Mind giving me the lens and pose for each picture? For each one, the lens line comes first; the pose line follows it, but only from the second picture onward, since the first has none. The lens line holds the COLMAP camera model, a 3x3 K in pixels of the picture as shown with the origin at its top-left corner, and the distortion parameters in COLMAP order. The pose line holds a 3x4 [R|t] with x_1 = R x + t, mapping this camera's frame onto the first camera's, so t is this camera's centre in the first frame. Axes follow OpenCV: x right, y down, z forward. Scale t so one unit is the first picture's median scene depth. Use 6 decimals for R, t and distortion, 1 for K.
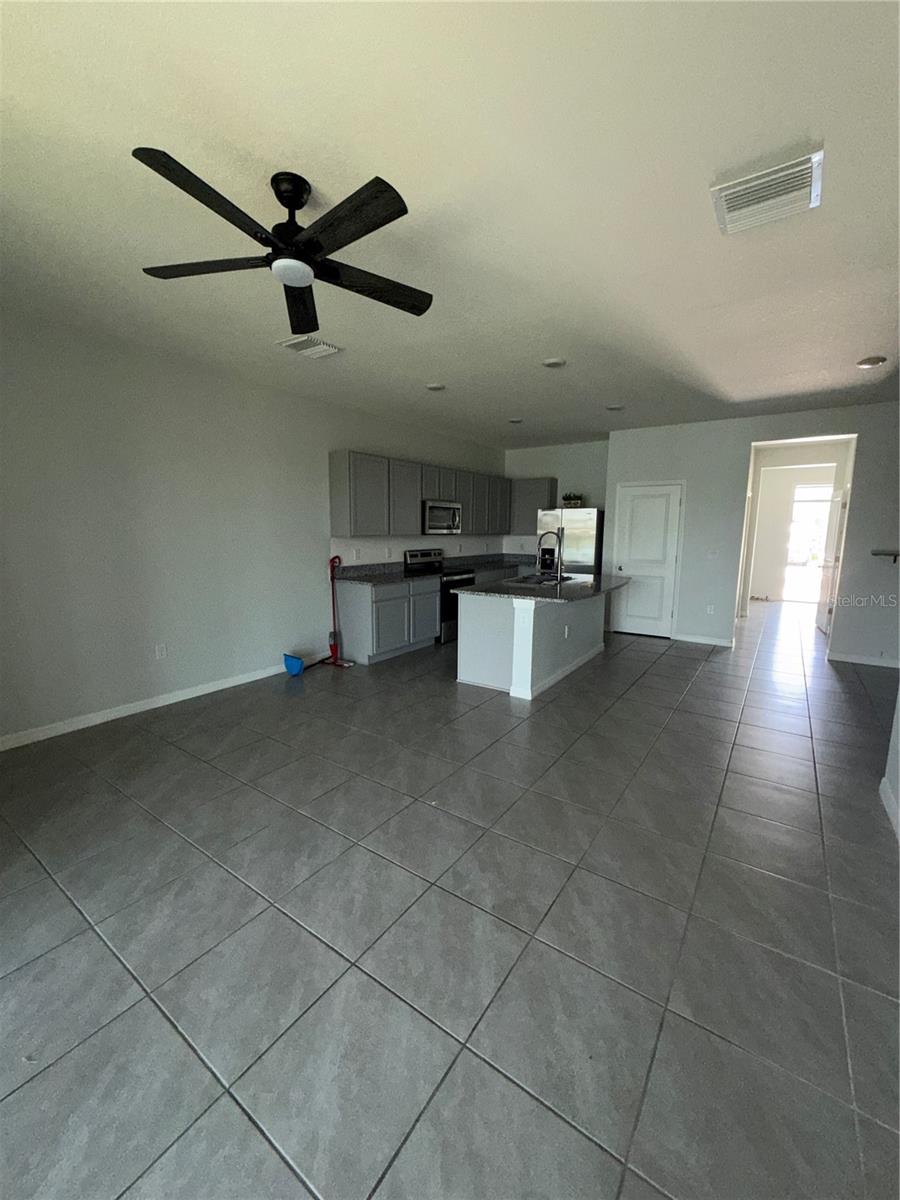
lens RADIAL K [[479.2, 0, 451.3], [0, 479.2, 594.3], [0, 0, 1]] dist [0.000254, -0.000239]
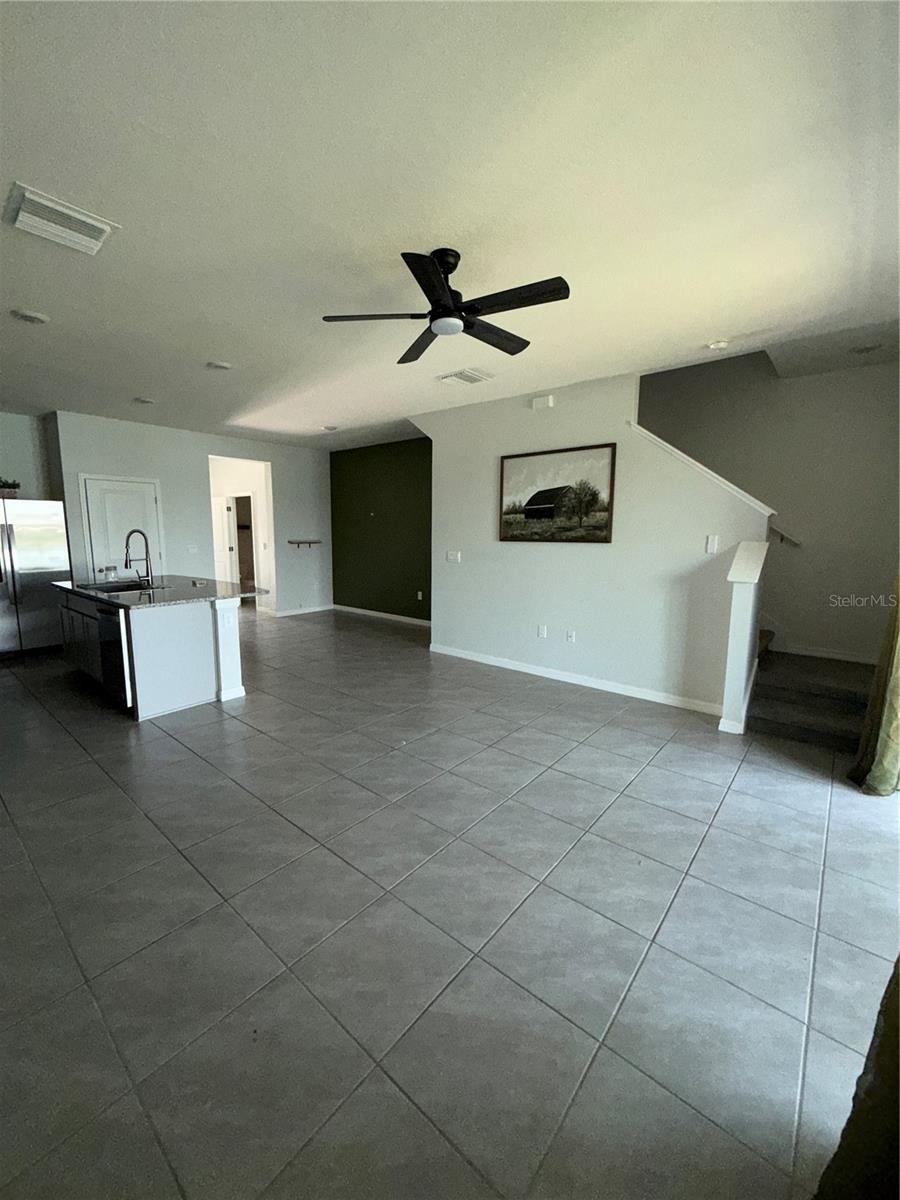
lens RADIAL K [[479.2, 0, 447.9], [0, 479.2, 594.3], [0, 0, 1]] dist [0.000254, -0.000239]
pose [[0.090484, -0.139681, 0.986054, -1.127386], [0.129051, 0.983412, 0.127465, -0.095968], [-0.987501, 0.115717, 0.107009, 0.638228]]
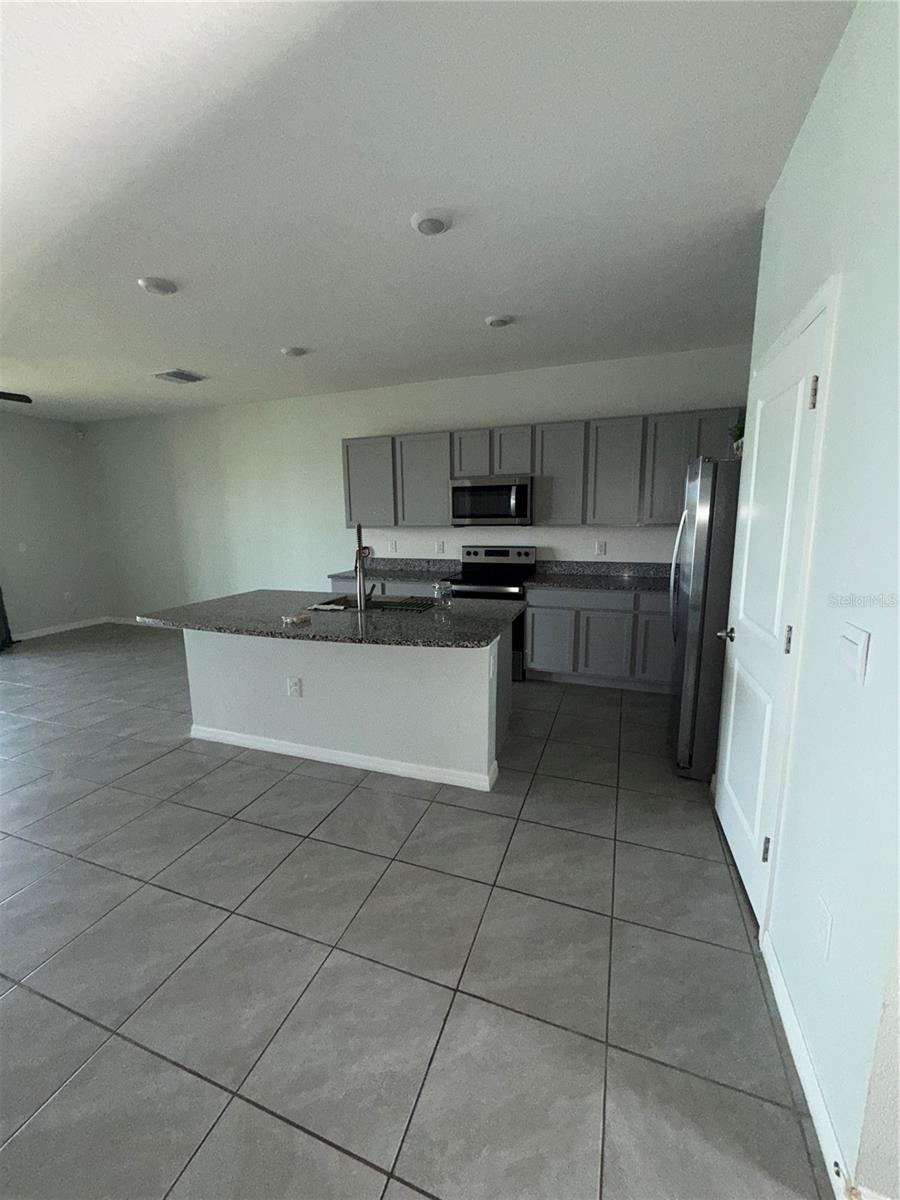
lens RADIAL K [[479.2, 0, 448.2], [0, 479.2, 596.7], [0, 0, 1]] dist [0.000254, -0.000239]
pose [[0.248847, 0.152714, -0.956428, 1.436967], [-0.117093, 0.984992, 0.126809, -0.231649], [0.961439, 0.080435, 0.262994, 1.720195]]
